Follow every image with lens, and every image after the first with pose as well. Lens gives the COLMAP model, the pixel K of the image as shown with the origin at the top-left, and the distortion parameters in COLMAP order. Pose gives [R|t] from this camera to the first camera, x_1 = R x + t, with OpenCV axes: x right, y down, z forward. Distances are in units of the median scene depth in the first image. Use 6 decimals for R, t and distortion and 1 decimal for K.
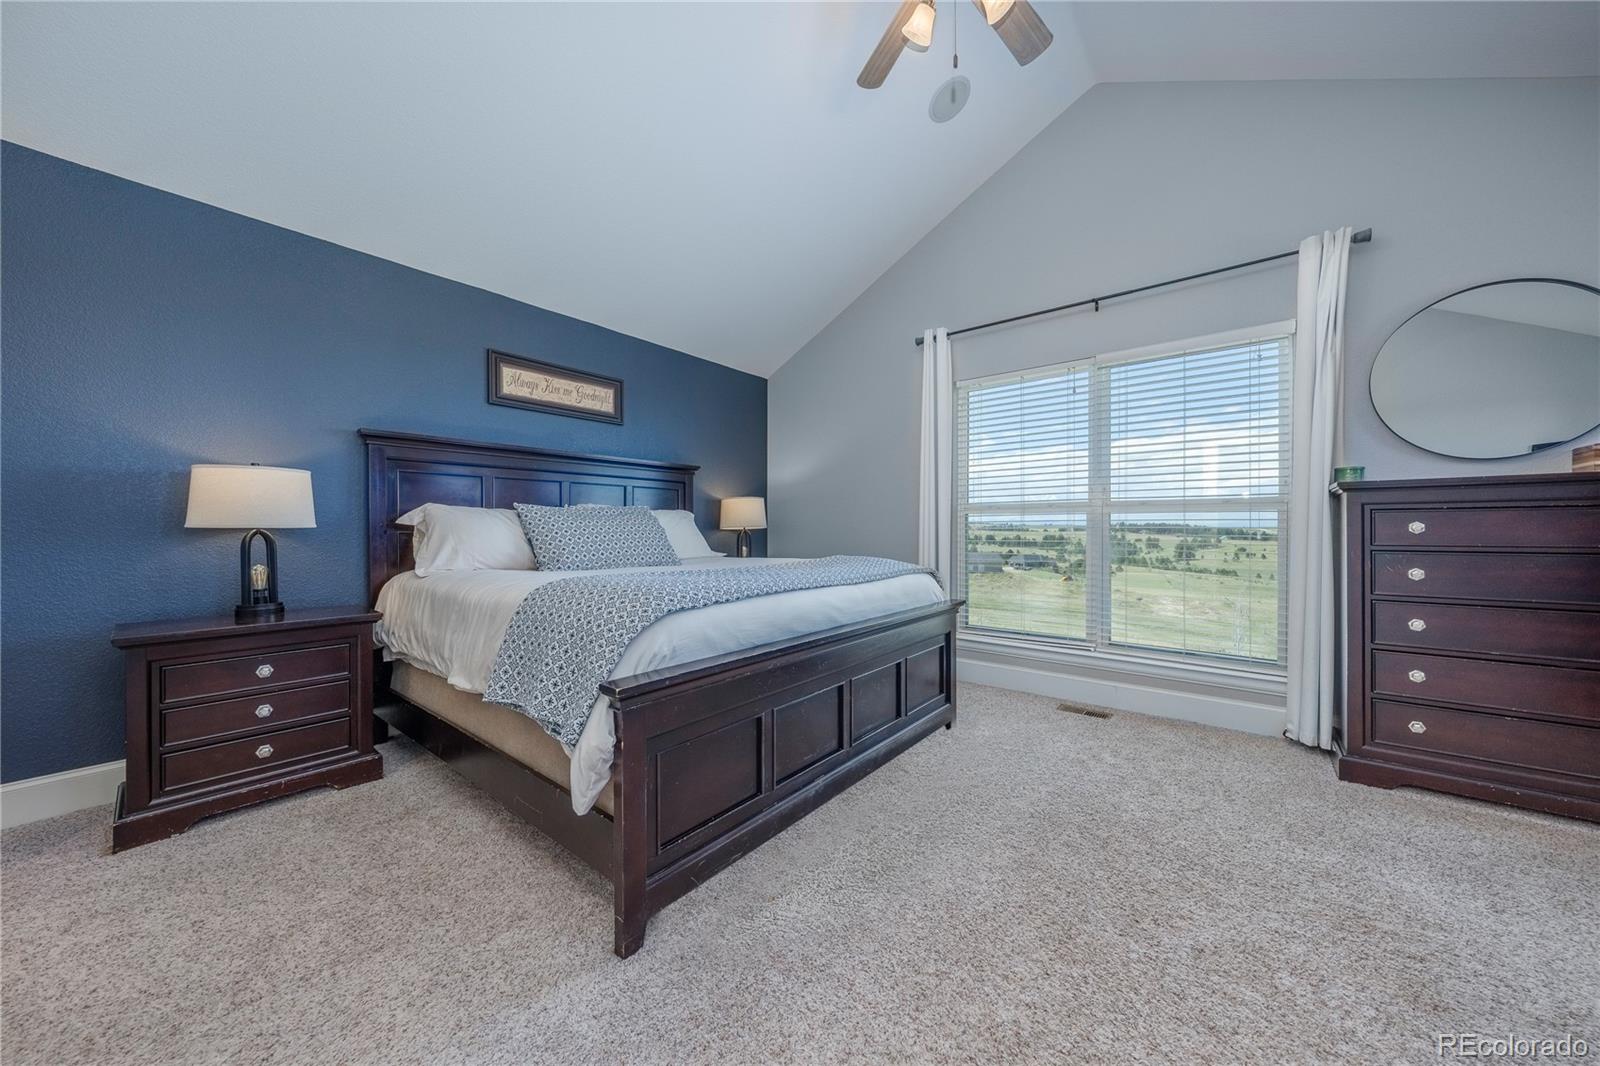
lens RADIAL K [[546.9, 0, 805.1], [0, 546.9, 532.8], [0, 0, 1]] dist [0.001233, 0.000075]
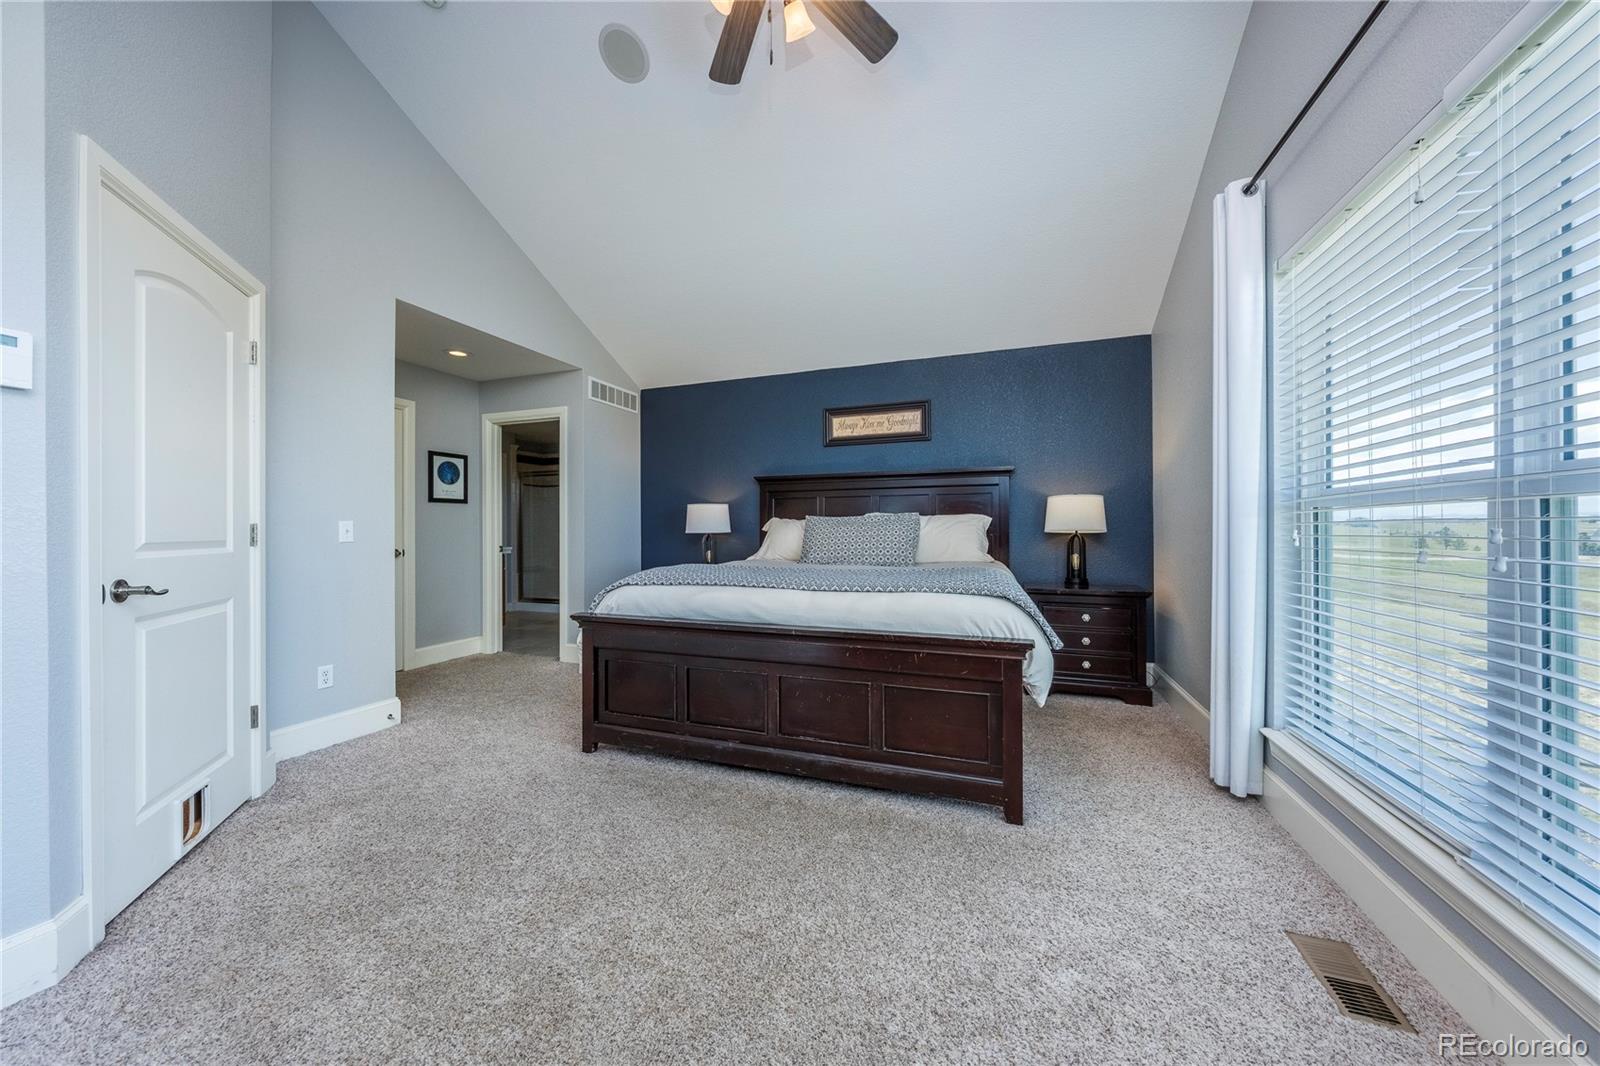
lens RADIAL K [[546.9, 0, 804.6], [0, 546.9, 531.3], [0, 0, 1]] dist [0.001233, 0.000075]
pose [[0.332530, -0.001649, -0.943091, 0.742868], [-0.006760, 0.999969, -0.004132, -0.005655], [0.943068, 0.007749, 0.332509, 0.458040]]
